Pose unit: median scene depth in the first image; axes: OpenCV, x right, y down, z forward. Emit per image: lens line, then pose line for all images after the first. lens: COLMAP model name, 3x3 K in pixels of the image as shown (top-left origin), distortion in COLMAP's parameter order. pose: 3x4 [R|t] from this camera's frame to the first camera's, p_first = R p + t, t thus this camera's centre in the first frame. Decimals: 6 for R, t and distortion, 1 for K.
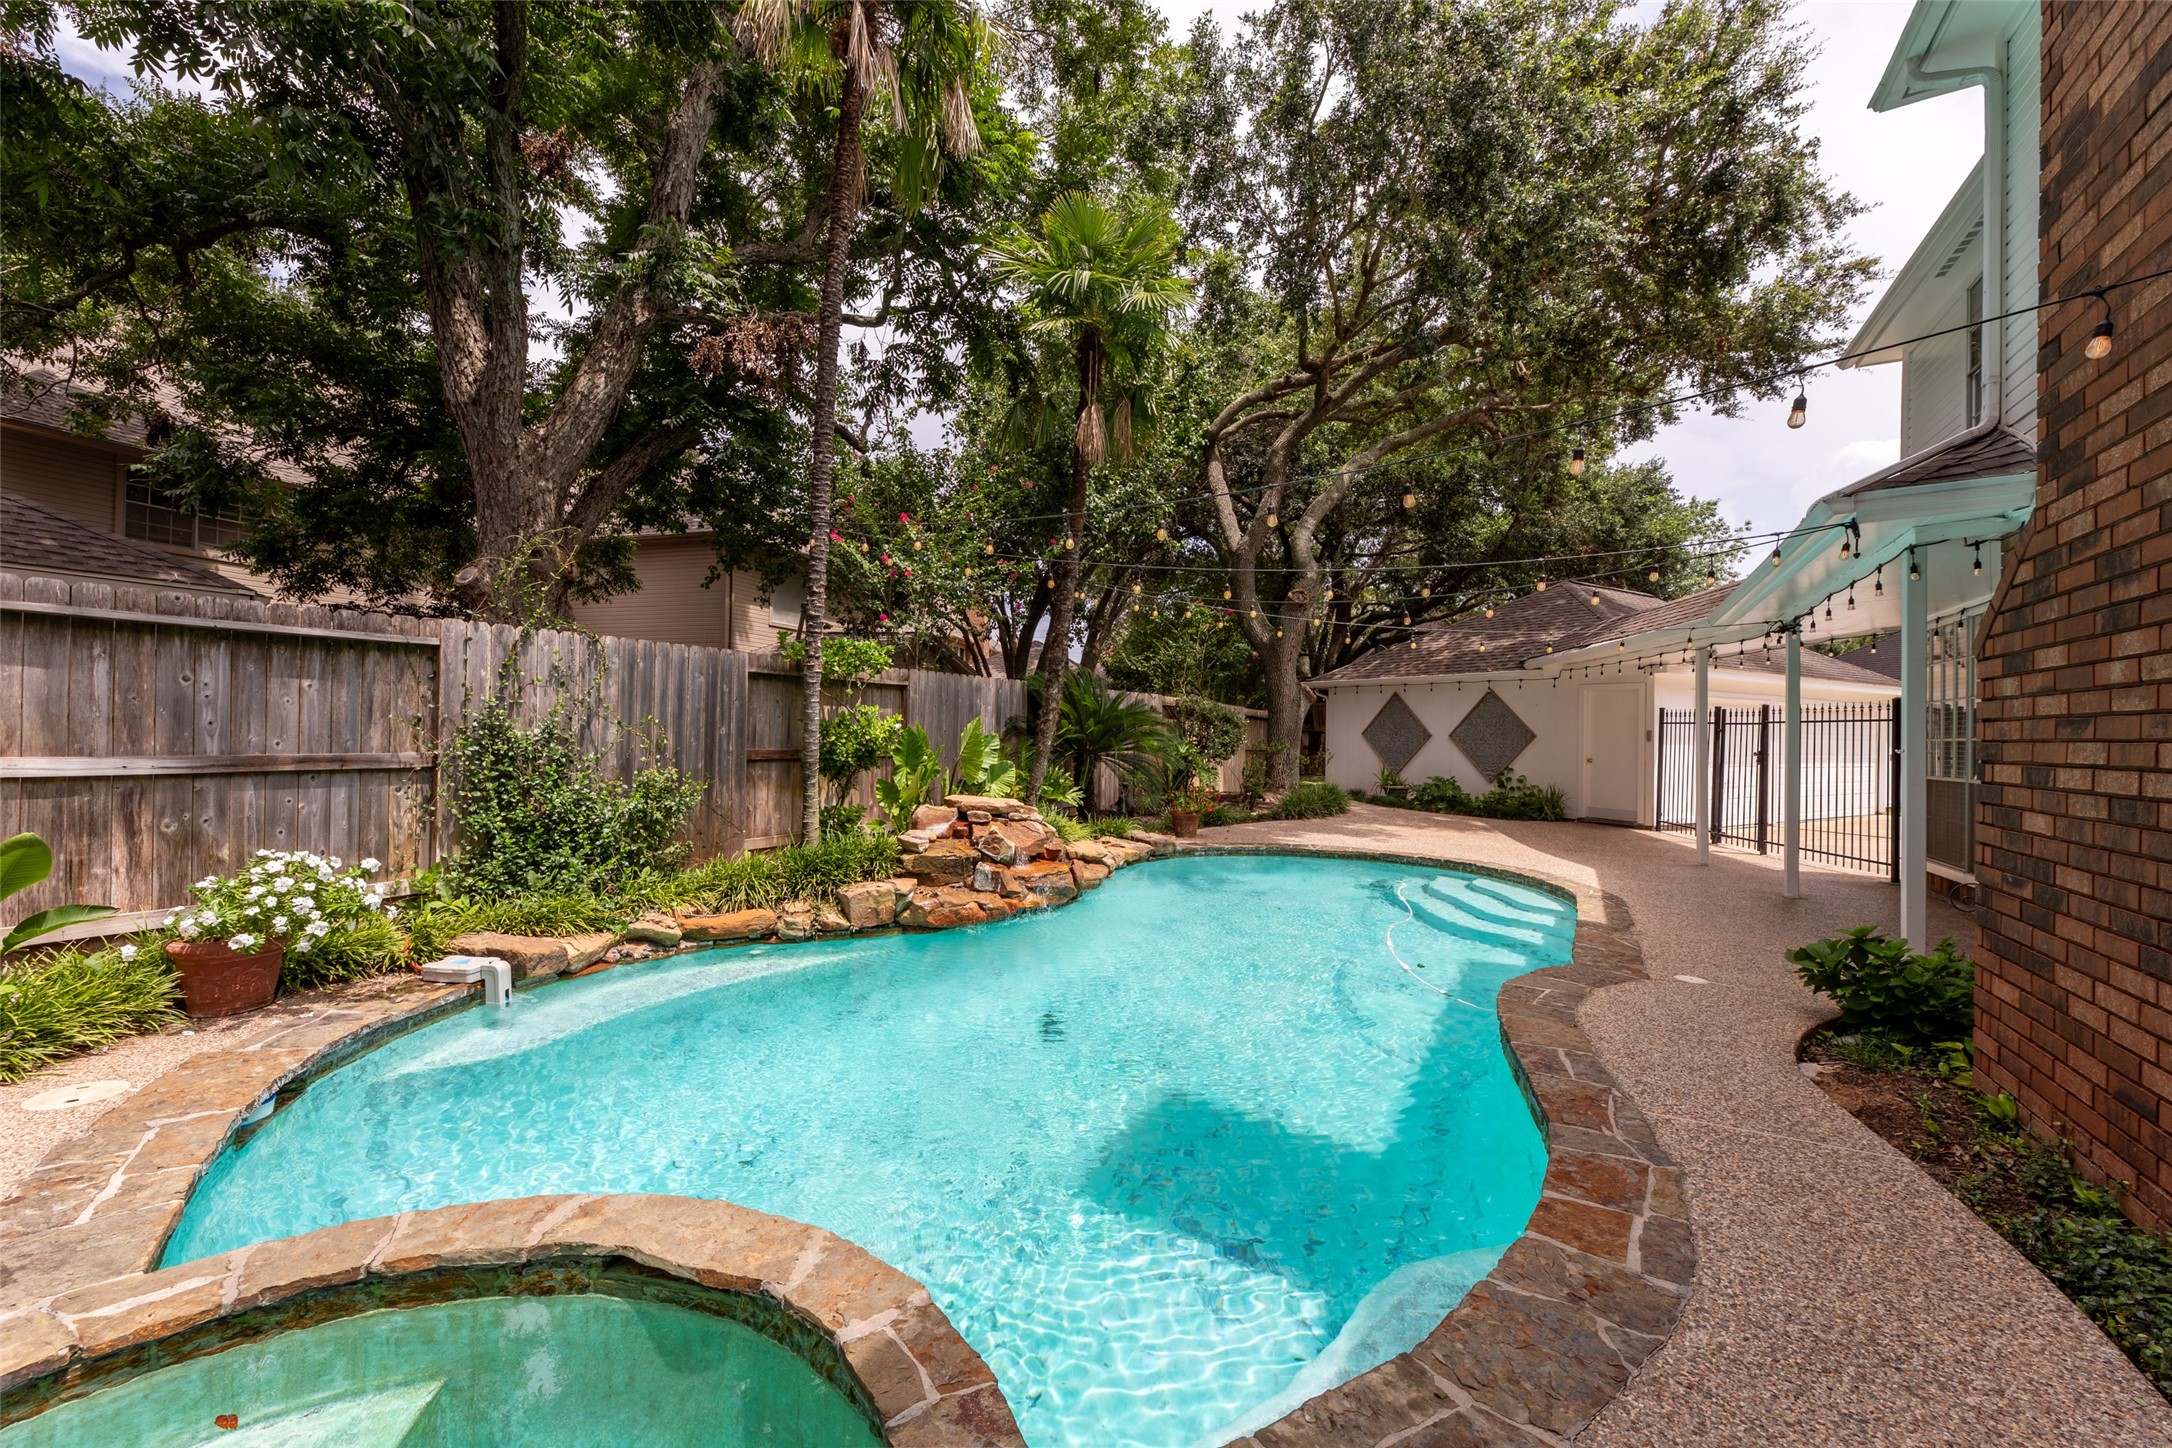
lens RADIAL K [[881.4, 0, 1084.0], [0, 881.4, 725.2], [0, 0, 1]] dist [0.004340, -0.000191]
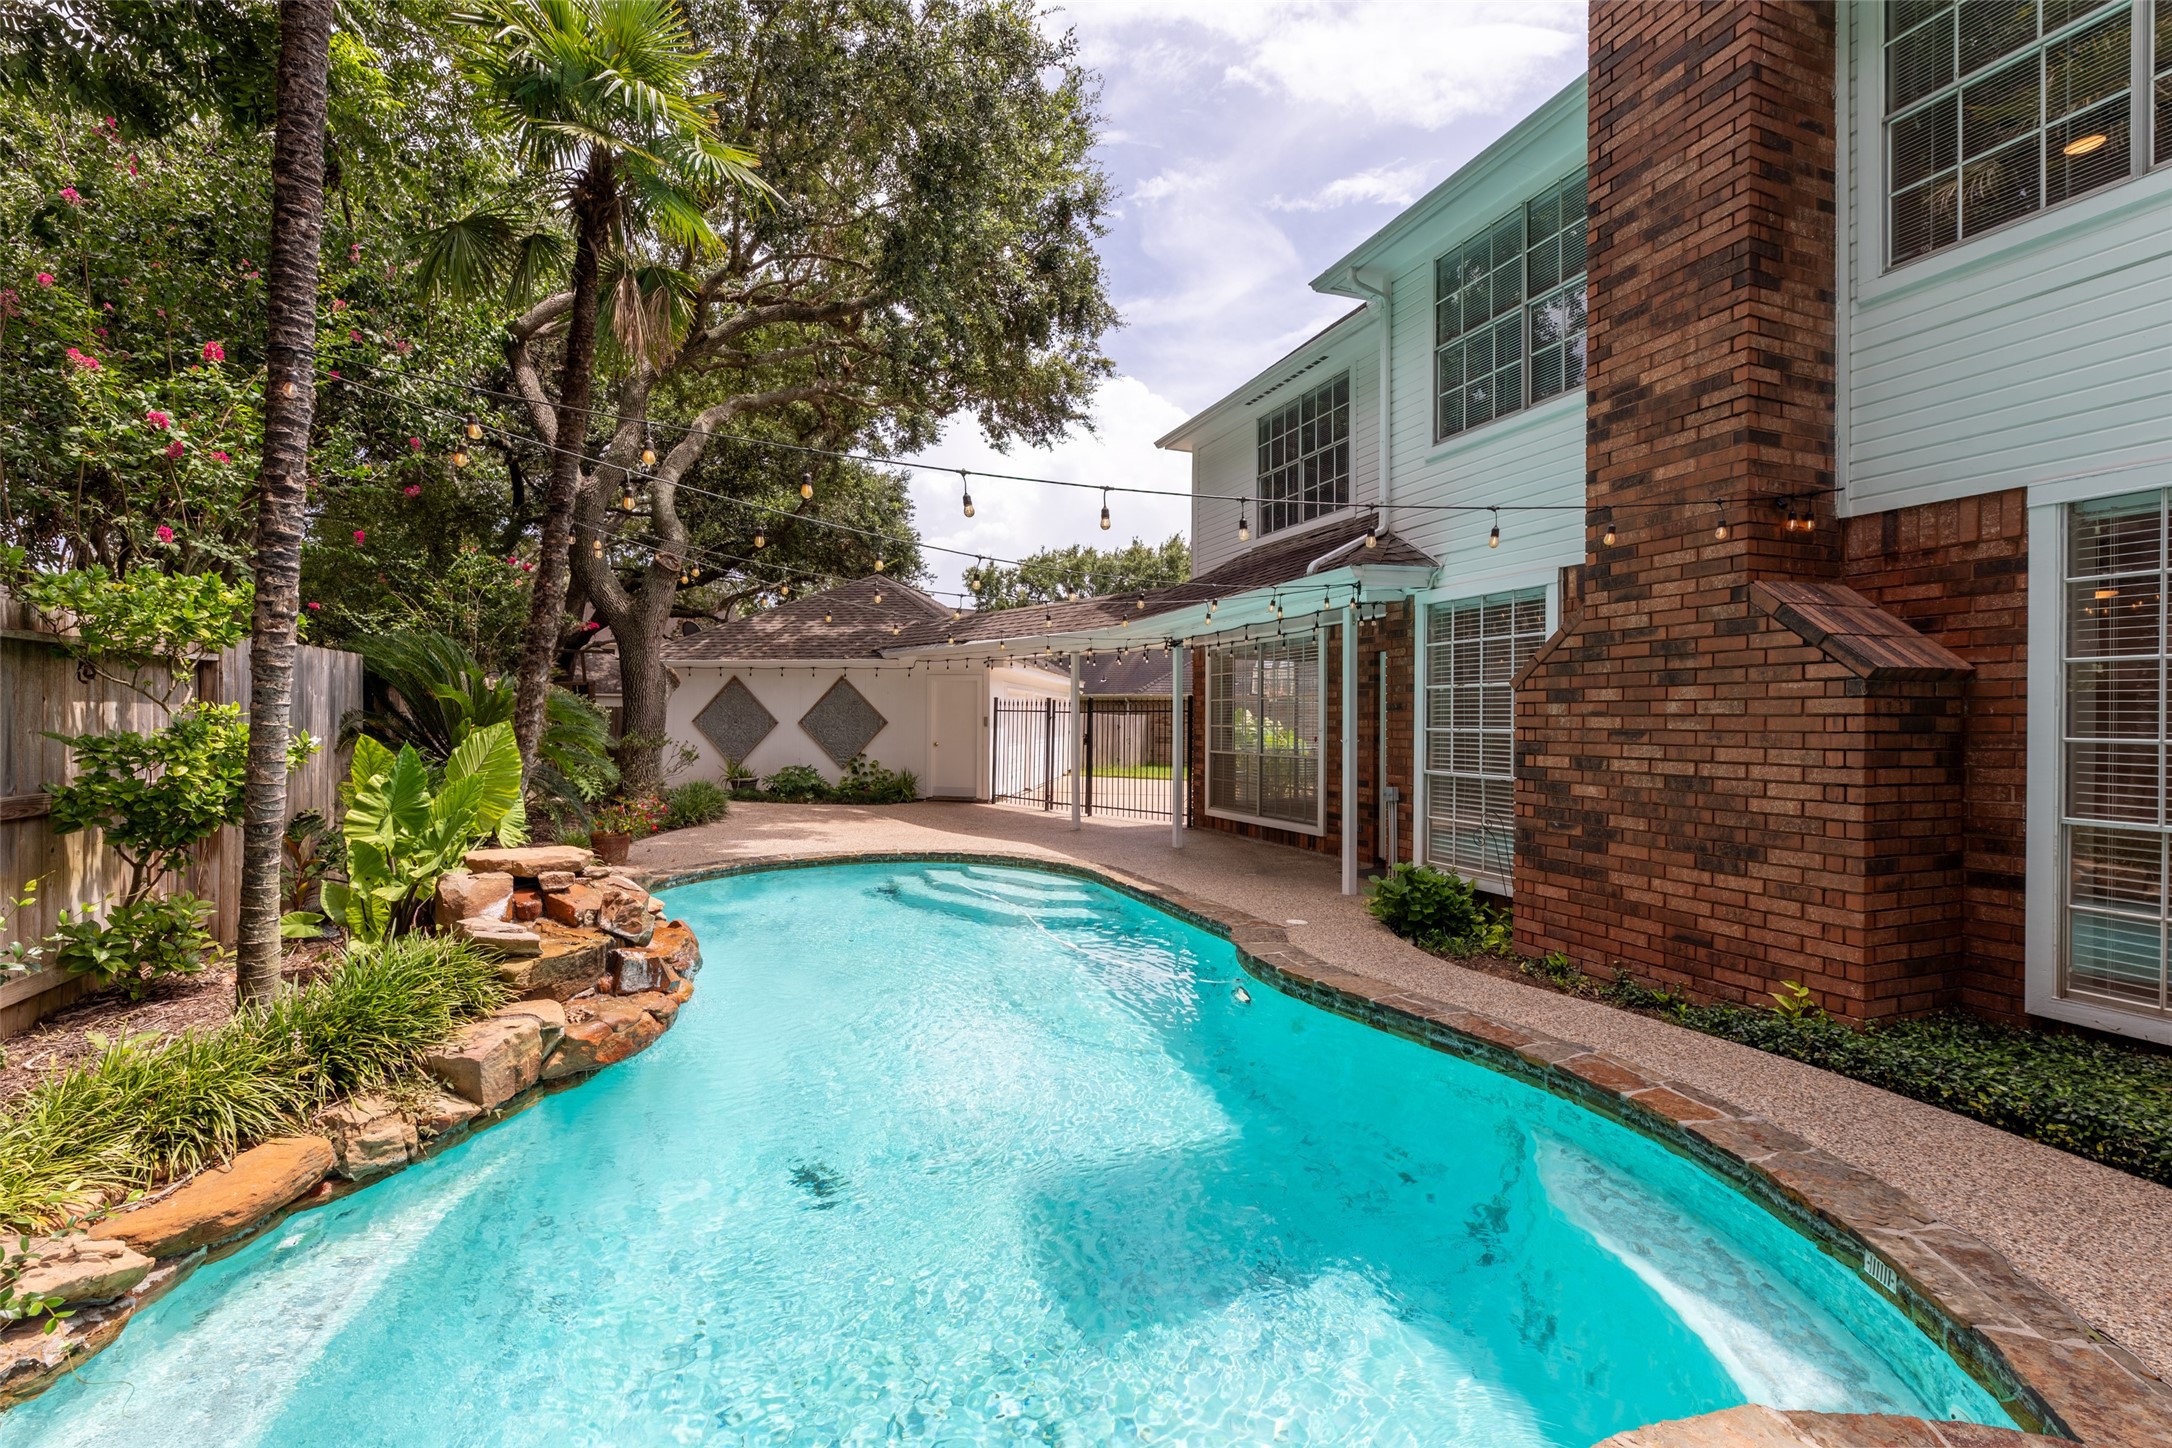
lens RADIAL K [[920.5, 0, 1081.9], [0, 920.5, 721.8], [0, 0, 1]] dist [0.003001, -0.000698]
pose [[0.624278, -0.017088, 0.781016, -0.286038], [-0.000711, 0.999748, 0.022442, -0.019185], [-0.781202, -0.014565, 0.624108, 0.203324]]
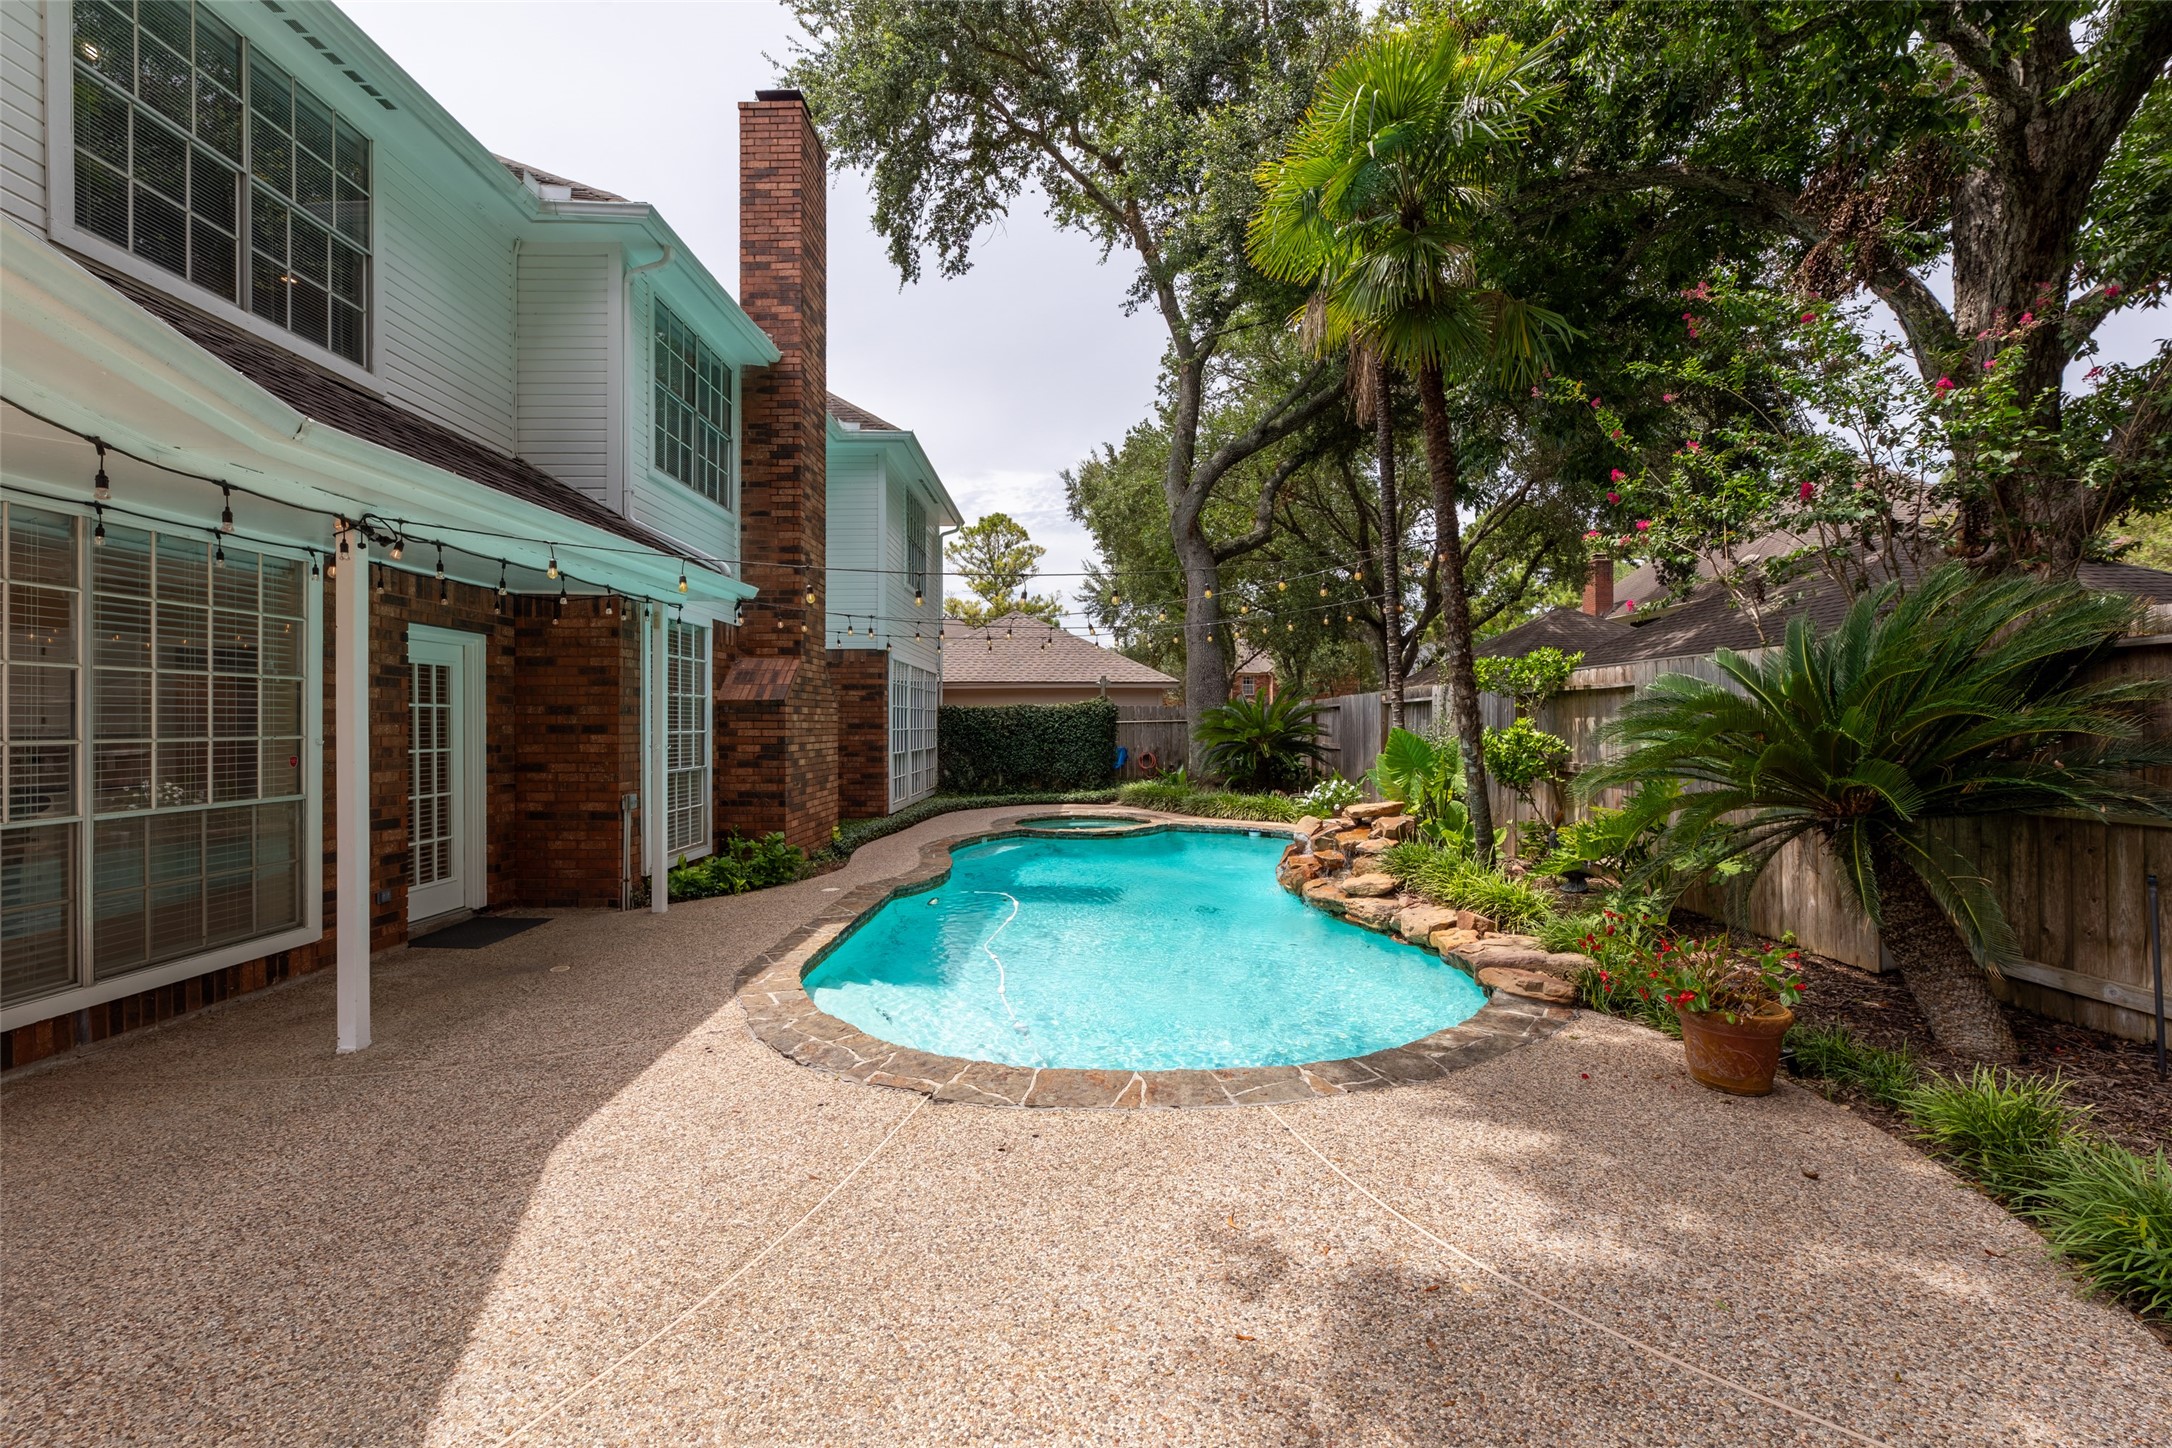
lens RADIAL K [[920.5, 0, 1087.3], [0, 920.5, 723.7], [0, 0, 1]] dist [0.003001, -0.000698]
pose [[-0.882394, -0.017337, -0.470192, 0.520336], [-0.012228, 0.999828, -0.013917, 0.002217], [0.470352, -0.006530, -0.882455, 1.319666]]
